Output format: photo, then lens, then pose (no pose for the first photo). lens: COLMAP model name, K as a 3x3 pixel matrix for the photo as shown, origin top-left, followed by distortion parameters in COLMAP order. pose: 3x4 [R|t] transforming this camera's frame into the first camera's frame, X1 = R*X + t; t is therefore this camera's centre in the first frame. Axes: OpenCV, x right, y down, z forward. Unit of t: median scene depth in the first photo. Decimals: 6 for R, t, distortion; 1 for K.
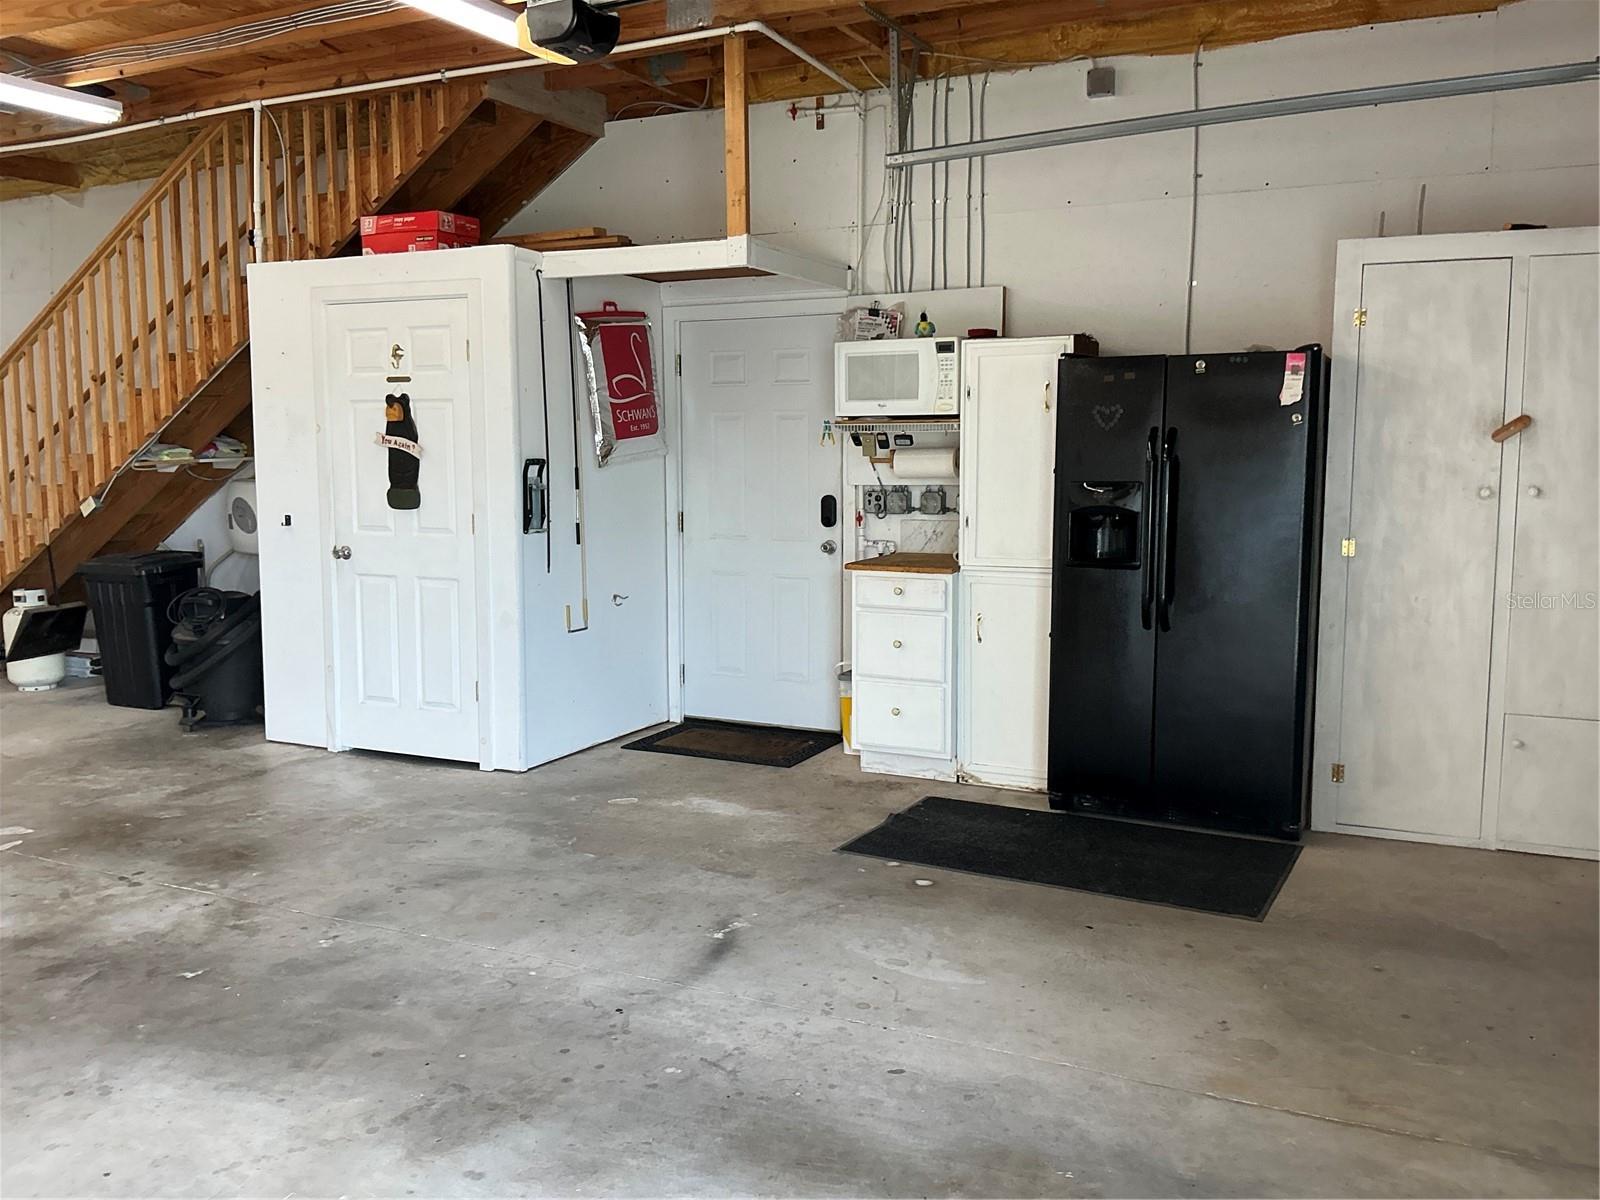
lens RADIAL K [[1332.1, 0, 801.6], [0, 1332.1, 595.2], [0, 0, 1]] dist [0.133584, -0.286693]
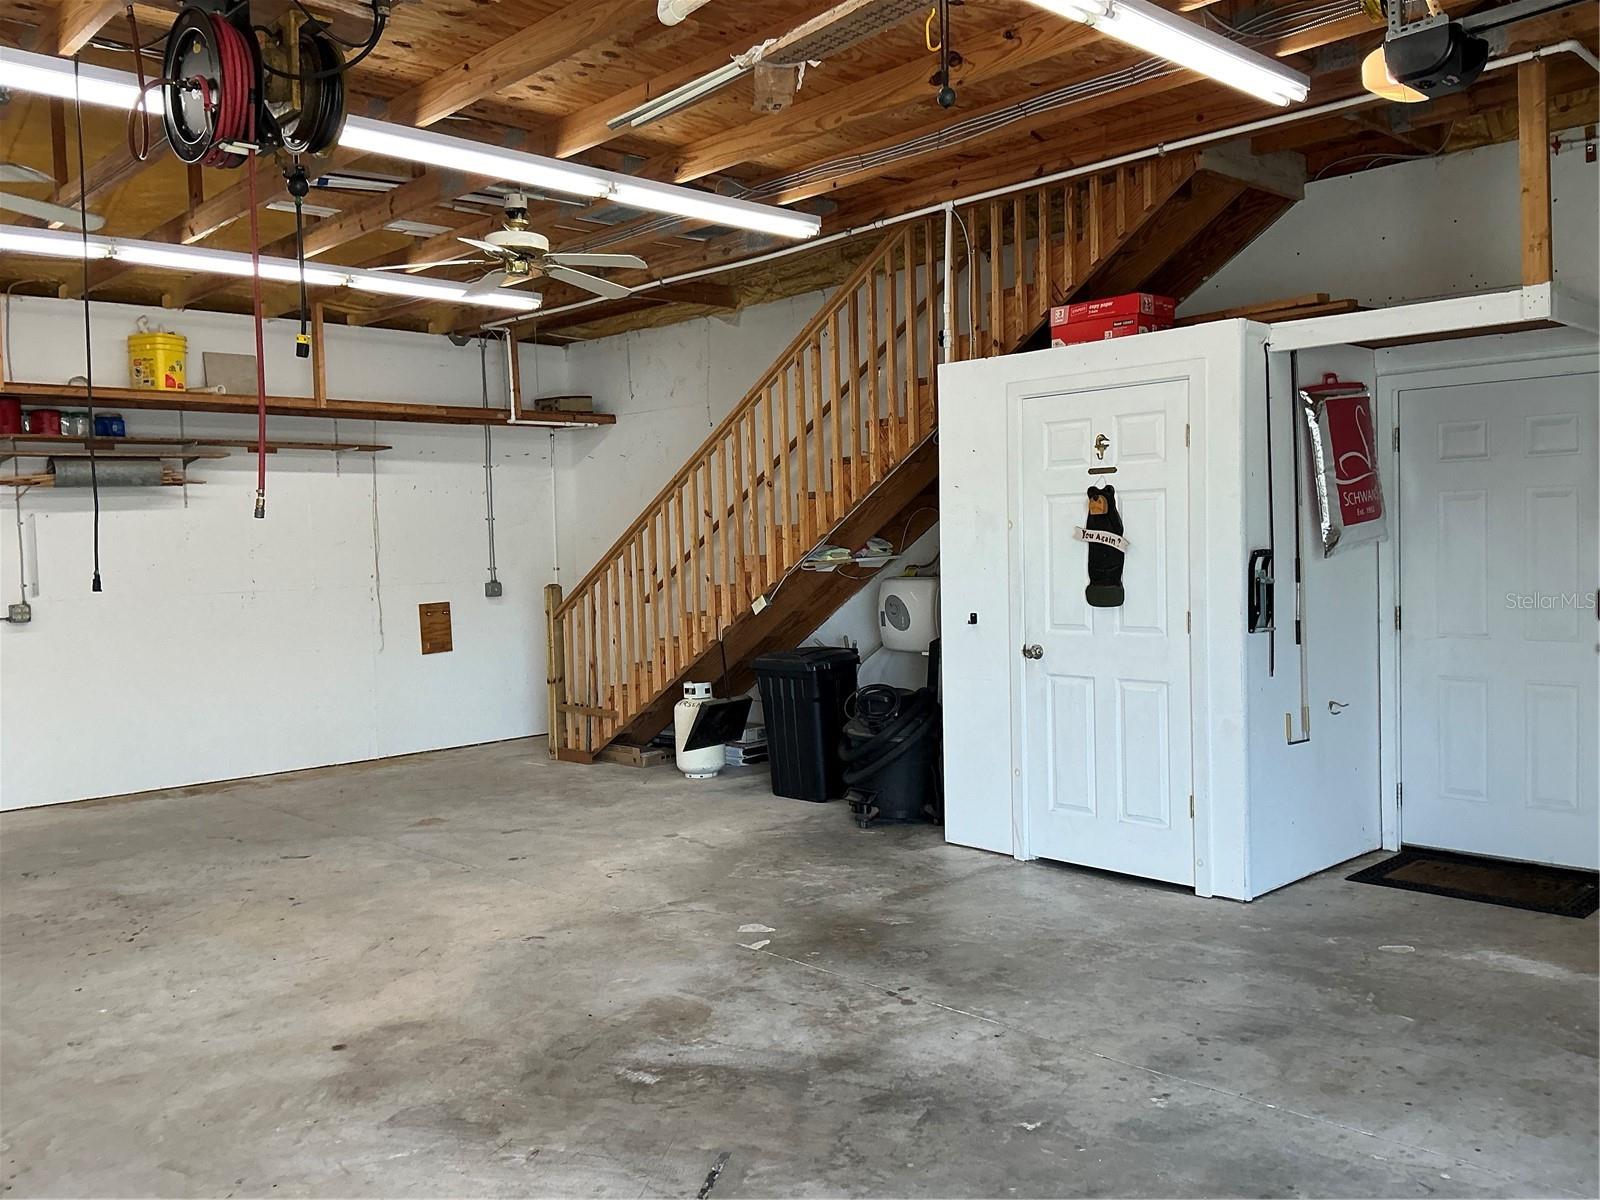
lens RADIAL K [[1330.1, 0, 801.7], [0, 1330.1, 597.1], [0, 0, 1]] dist [0.156302, -0.321255]
pose [[0.938800, -0.008111, -0.344368, -0.172836], [-0.014543, 0.997898, -0.063151, -0.008224], [0.344157, 0.064295, 0.936708, 0.046168]]
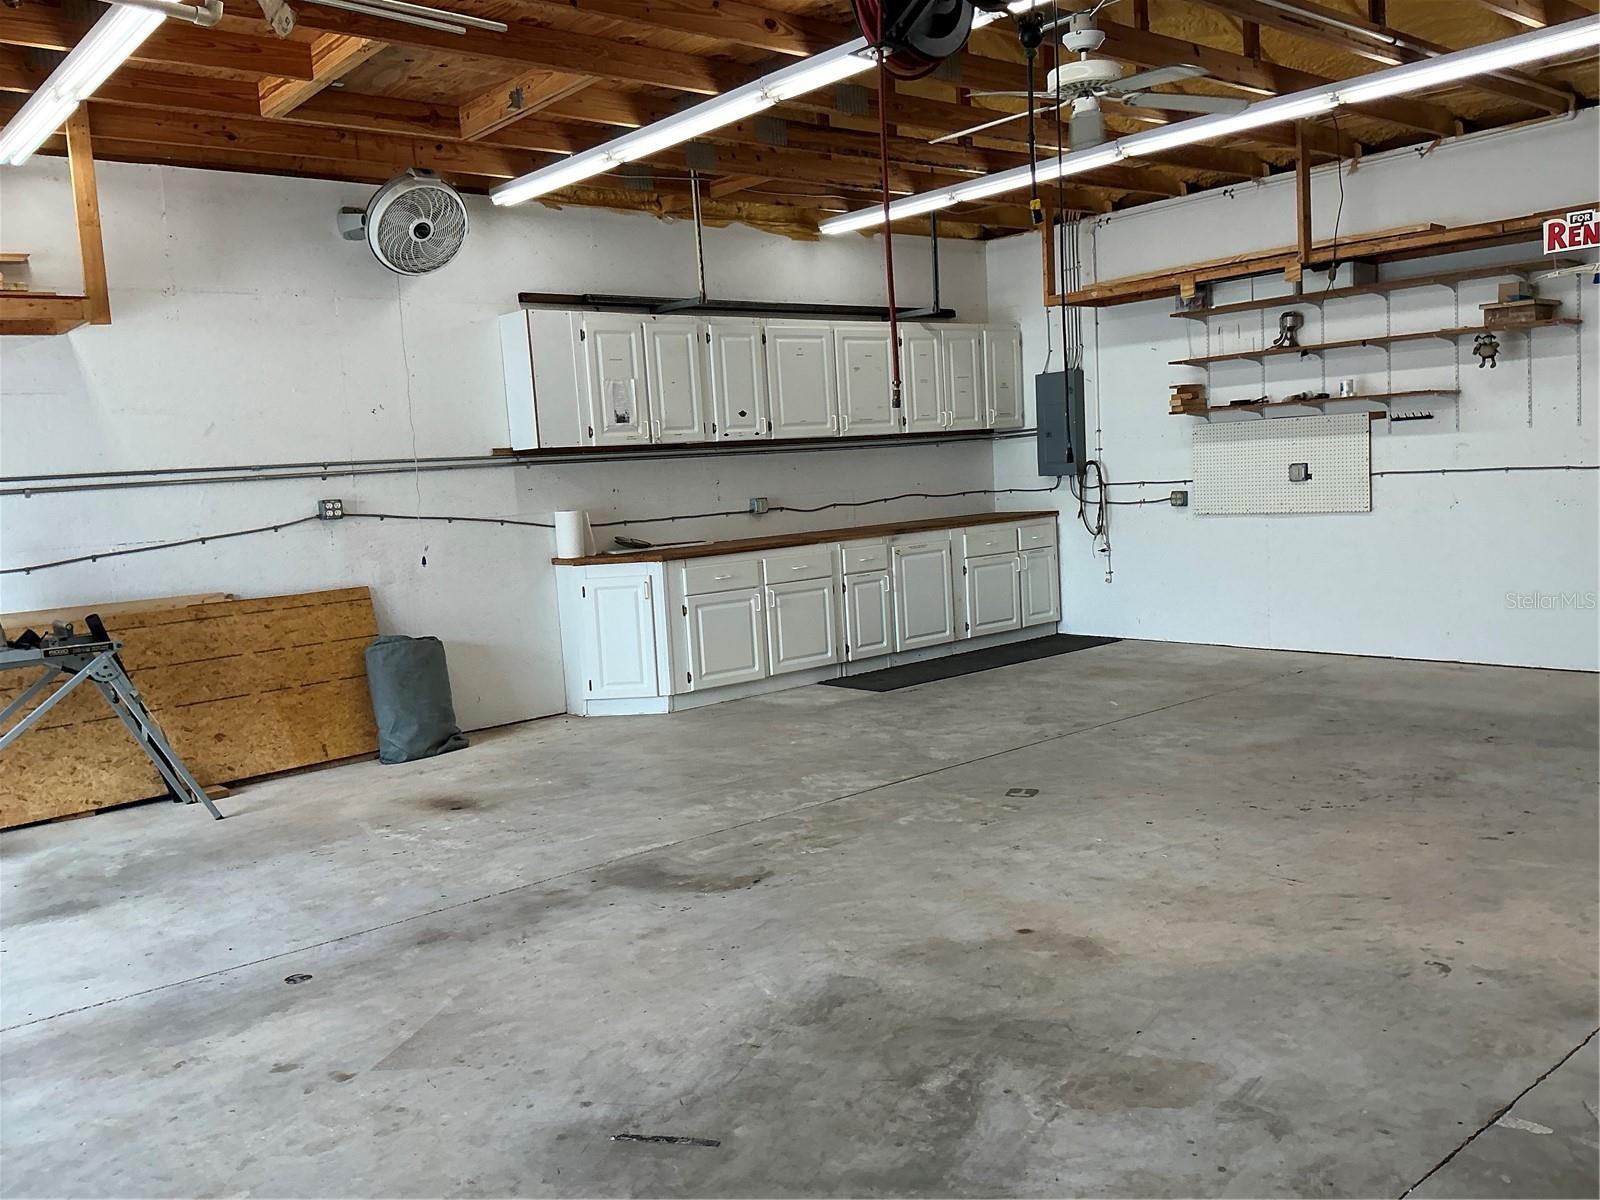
lens RADIAL K [[1330.1, 0, 801.7], [0, 1330.1, 597.1], [0, 0, 1]] dist [0.156302, -0.321255]
pose [[-0.394221, 0.118494, -0.911345, 0.009789], [-0.043767, 0.988107, 0.147407, -0.081217], [0.917973, 0.097998, -0.384346, 0.748556]]
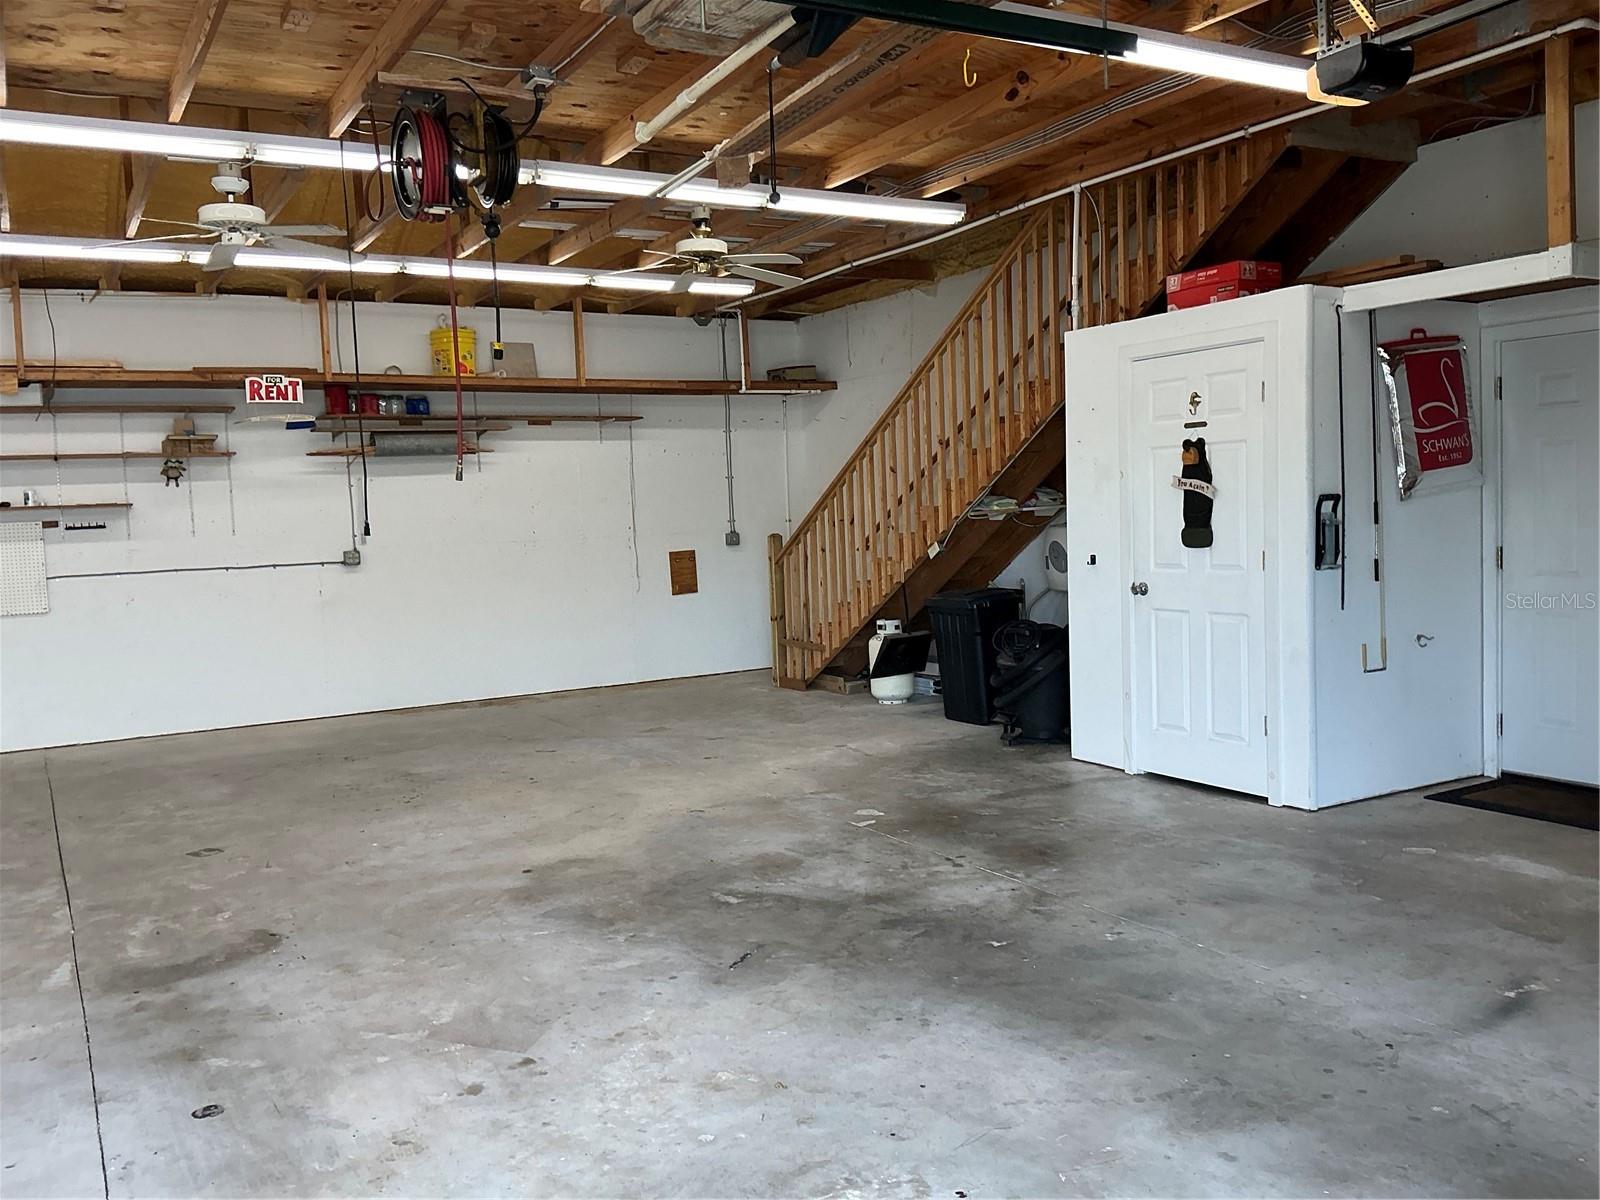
lens RADIAL K [[1330.1, 0, 801.7], [0, 1330.1, 597.1], [0, 0, 1]] dist [0.156302, -0.321255]
pose [[0.831743, 0.008623, -0.555094, 0.031404], [-0.026464, 0.999359, -0.024129, 0.008362], [0.554530, 0.034759, 0.831437, -0.044278]]
